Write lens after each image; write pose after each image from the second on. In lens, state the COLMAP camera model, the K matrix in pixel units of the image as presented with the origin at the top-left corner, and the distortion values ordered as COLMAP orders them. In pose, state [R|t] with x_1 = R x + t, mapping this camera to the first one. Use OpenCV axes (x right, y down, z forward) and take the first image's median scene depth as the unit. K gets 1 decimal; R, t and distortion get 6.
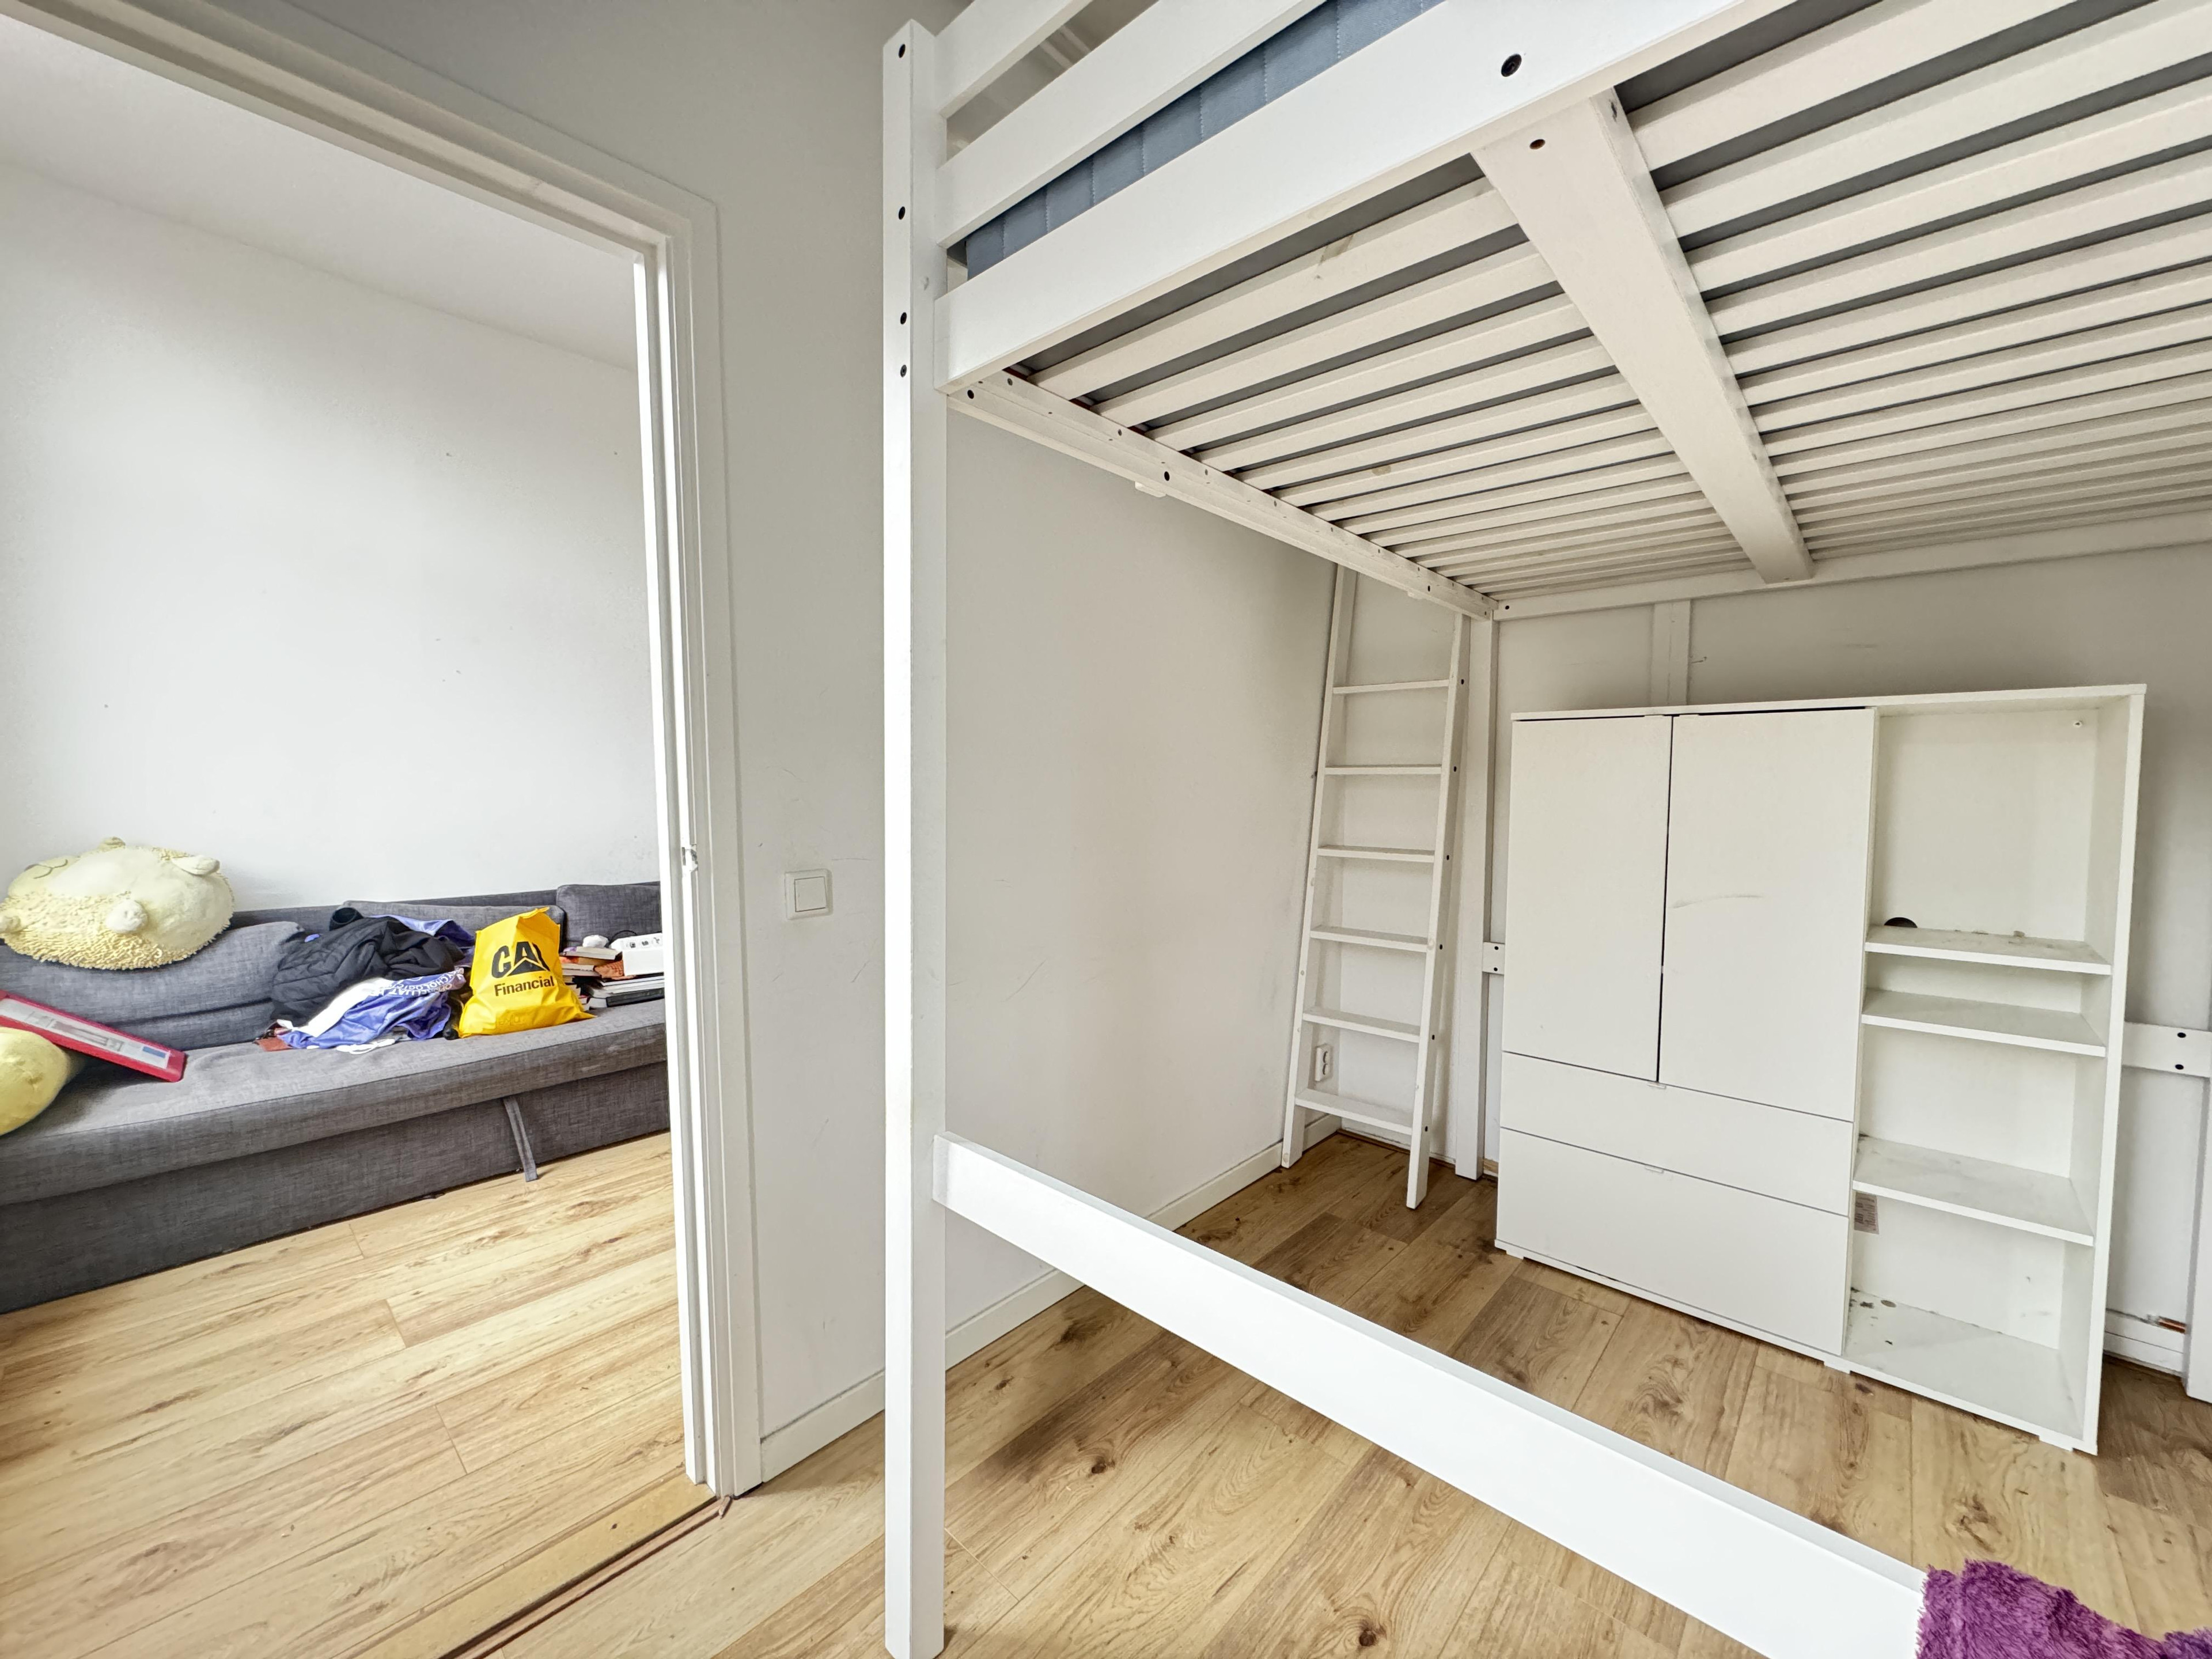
lens RADIAL K [[878.5, 0, 1103.4], [0, 878.5, 832.0], [0, 0, 1]] dist [0.003383, 0.000541]
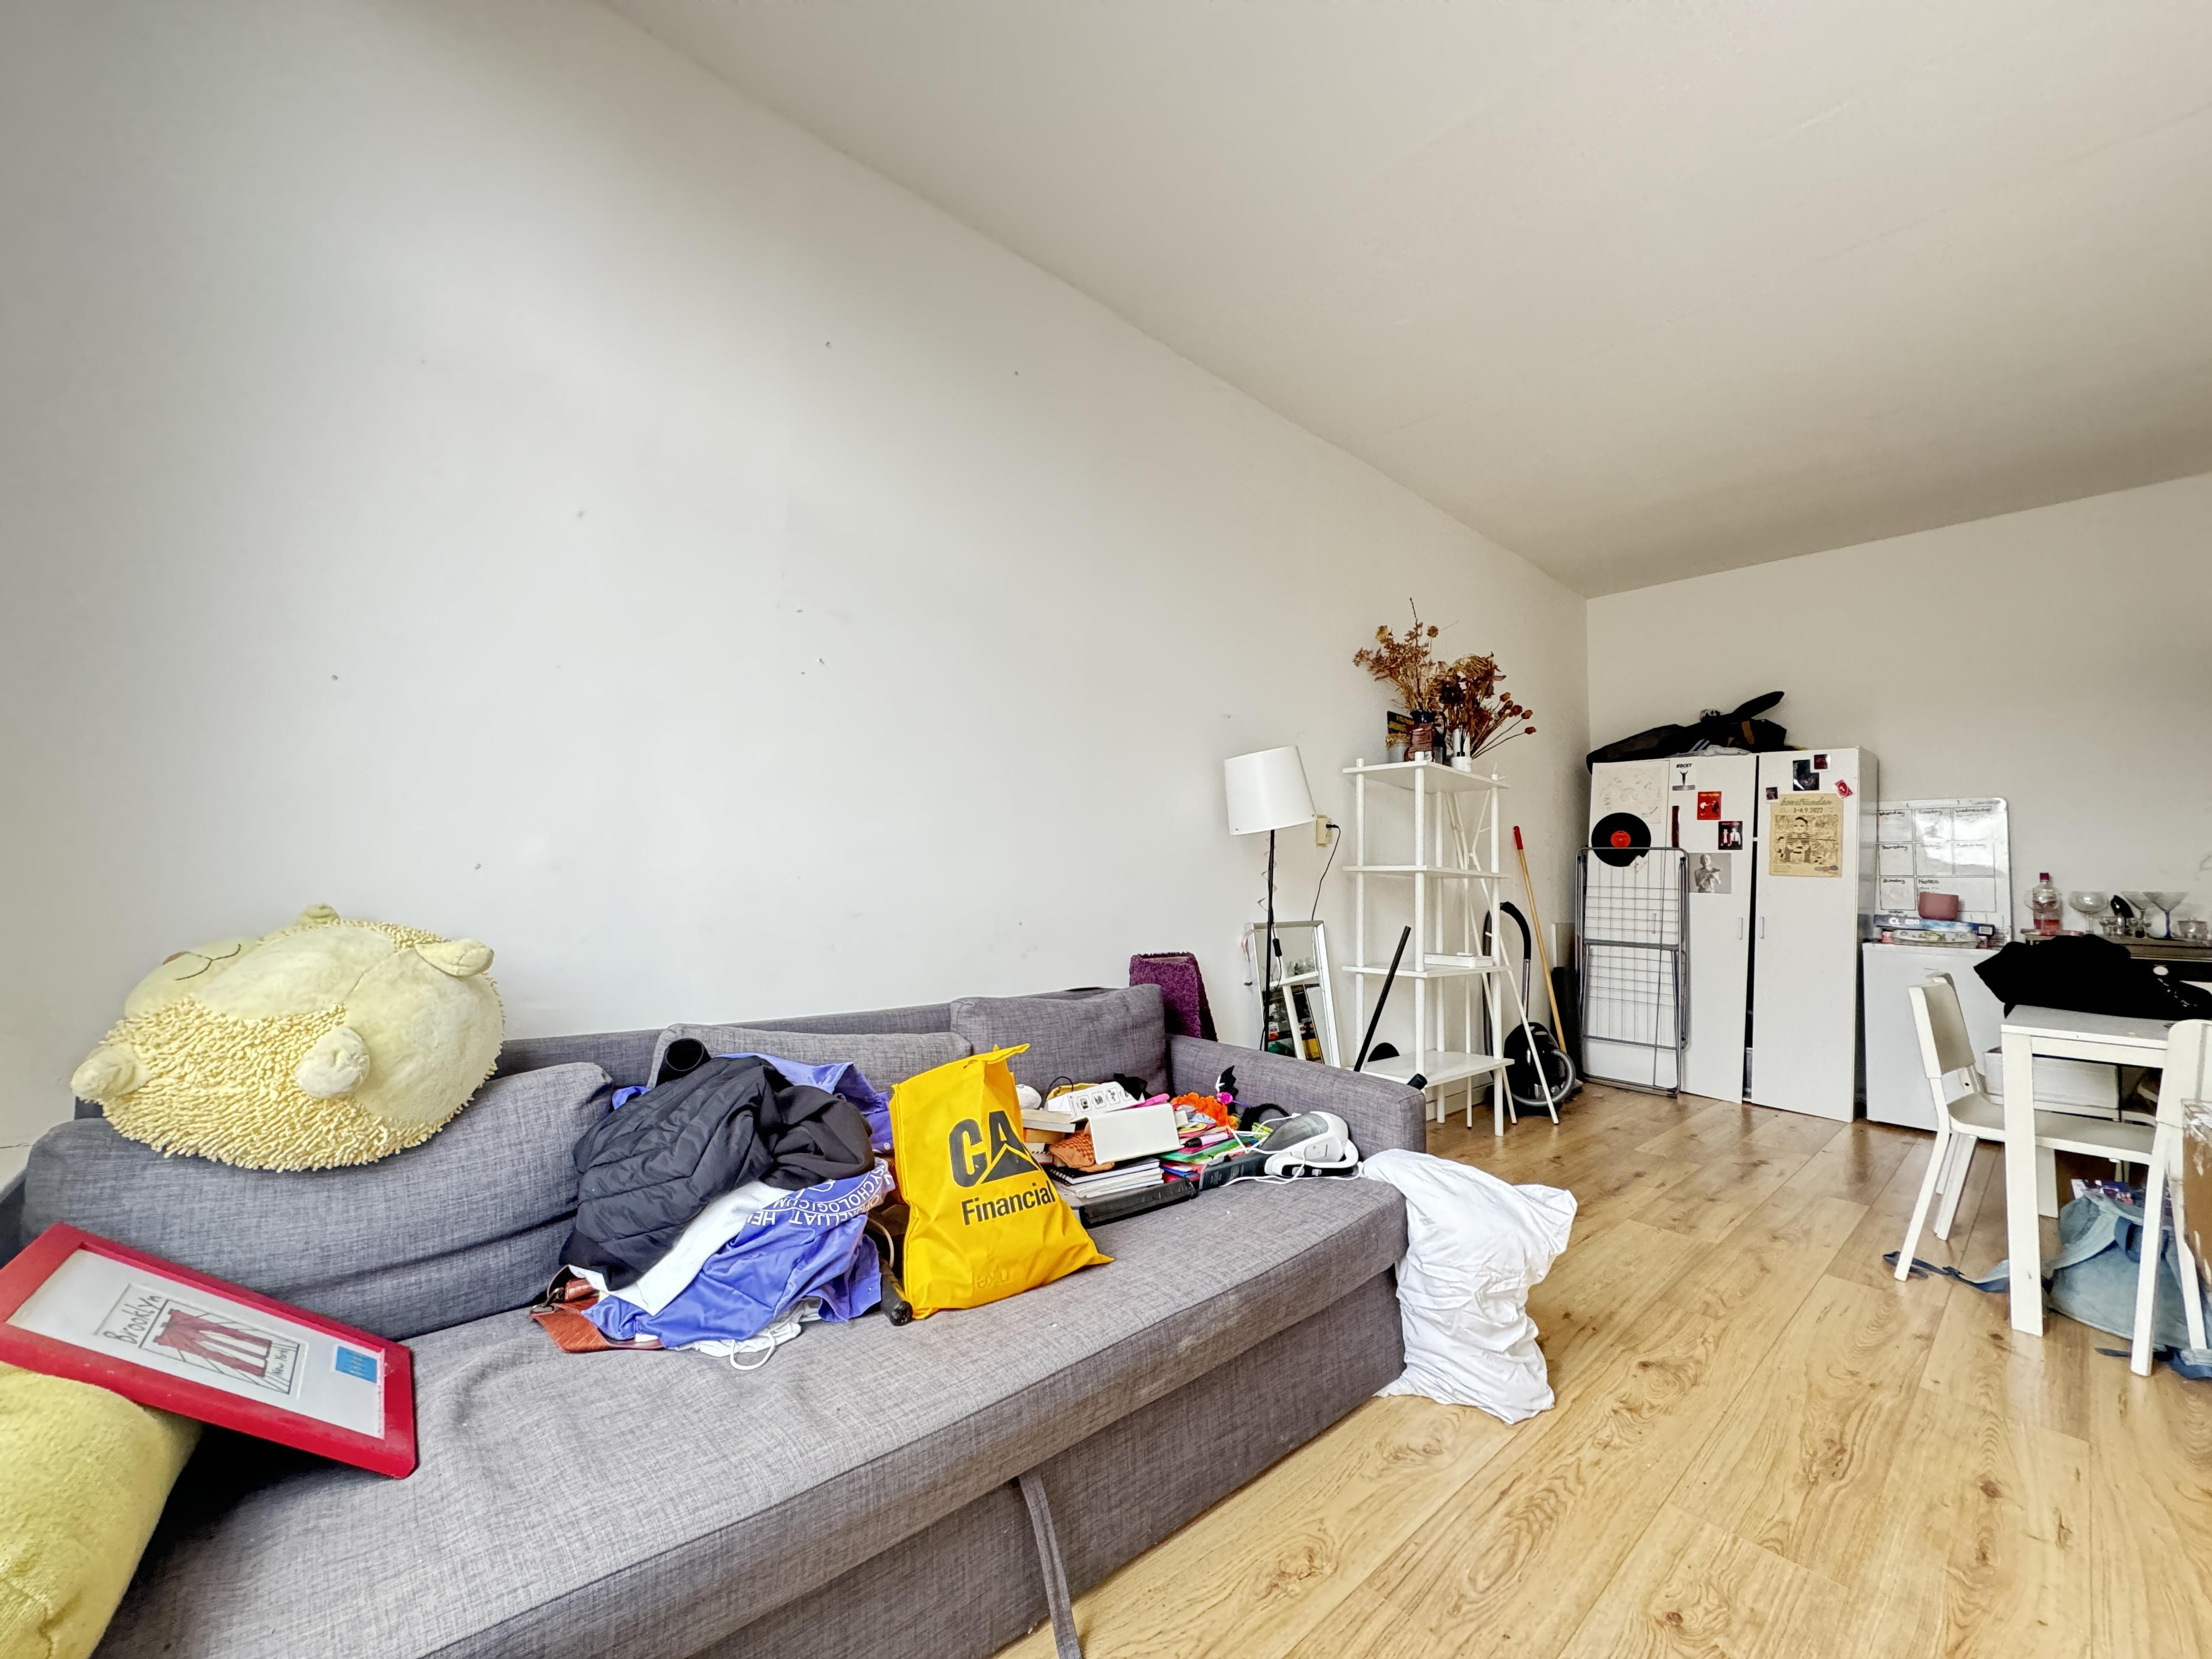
lens RADIAL K [[878.5, 0, 1107.2], [0, 878.5, 835.4], [0, 0, 1]] dist [0.003383, 0.000541]
pose [[0.995290, -0.001976, -0.096919, -0.577649], [-0.009146, 0.993419, -0.114169, 0.021104], [0.096507, 0.114517, 0.988722, 0.496982]]
